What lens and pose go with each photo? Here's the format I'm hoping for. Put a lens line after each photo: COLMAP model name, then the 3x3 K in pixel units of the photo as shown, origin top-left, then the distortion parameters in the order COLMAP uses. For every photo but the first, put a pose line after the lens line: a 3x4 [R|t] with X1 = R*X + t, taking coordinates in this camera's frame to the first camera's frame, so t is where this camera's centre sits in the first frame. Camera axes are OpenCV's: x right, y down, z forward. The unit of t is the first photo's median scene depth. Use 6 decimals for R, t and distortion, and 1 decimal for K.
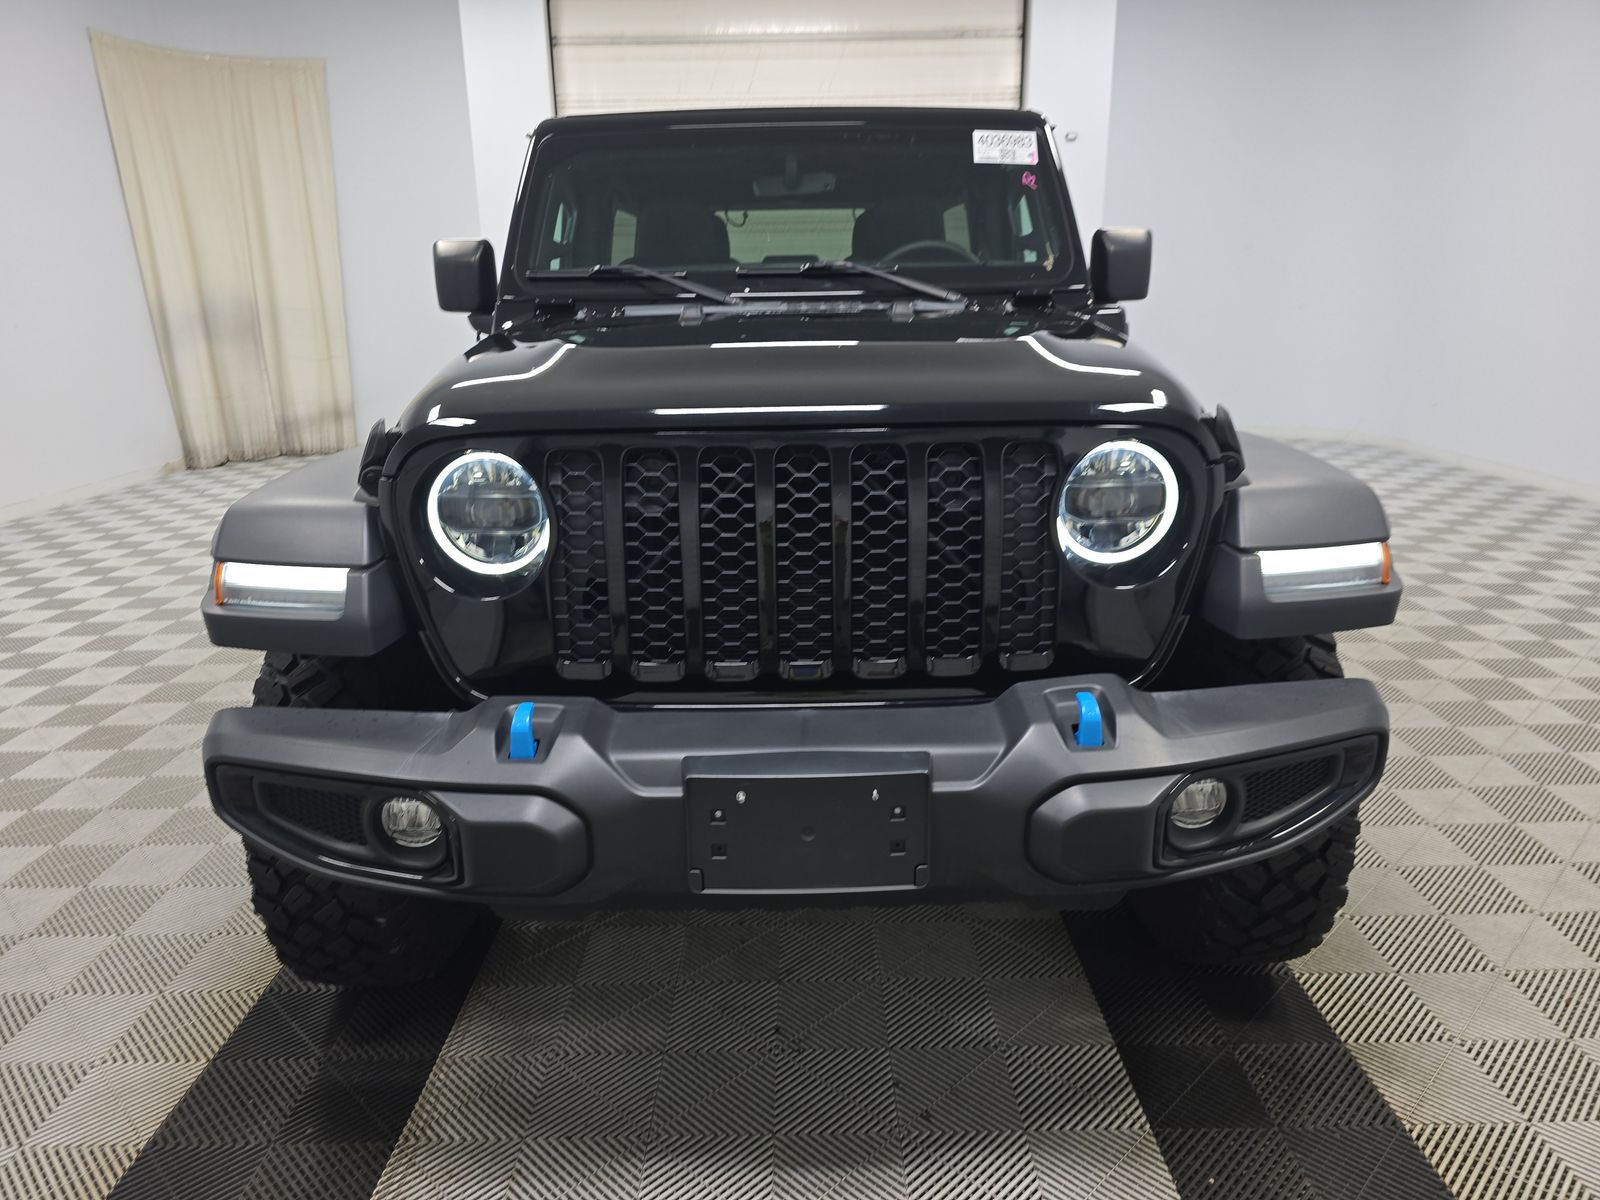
lens RADIAL K [[1078.0, 0, 815.0], [0, 1078.0, 602.4], [0, 0, 1]] dist [0.033290, -0.002394]
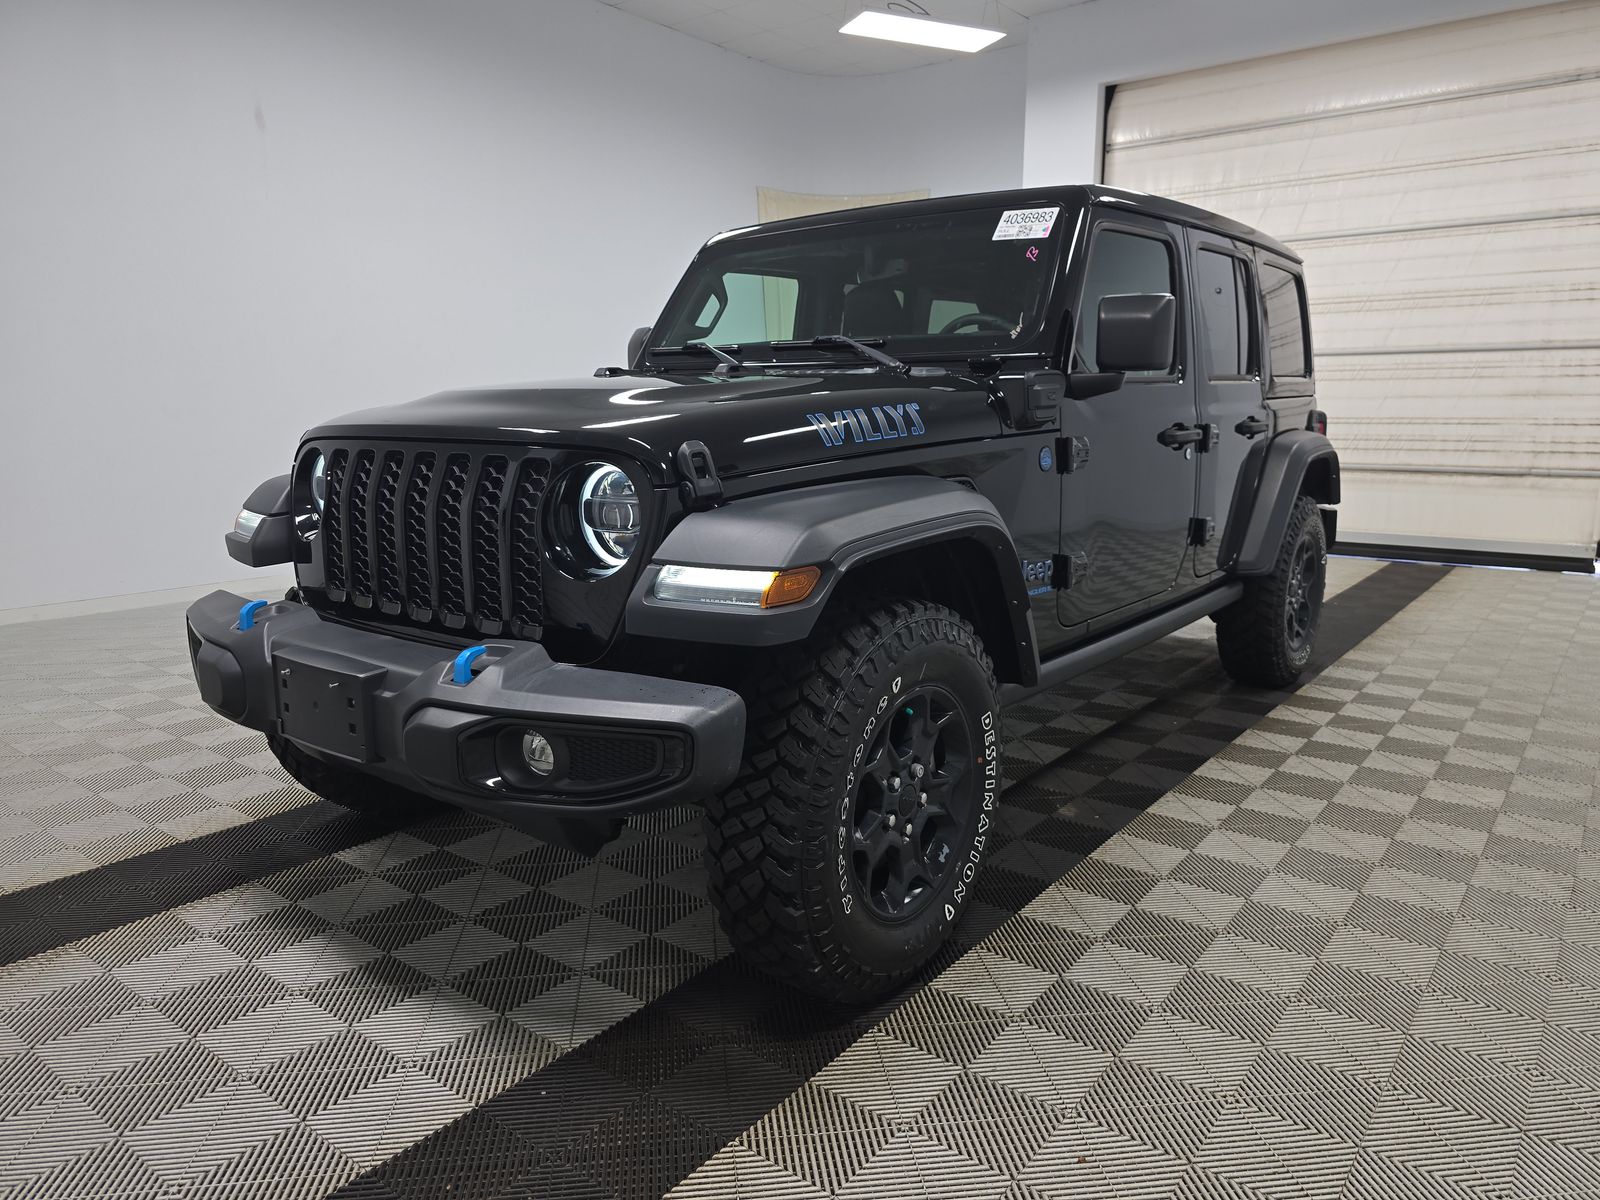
lens RADIAL K [[1134.5, 0, 800.0], [0, 1134.5, 600.0], [0, 0, 1]] dist [0.000759, -0.006494]
pose [[0.772920, 0.123060, -0.622456, 0.724822], [-0.183223, 0.982508, -0.033270, 0.001893], [0.607474, 0.139763, 0.781947, 0.087788]]
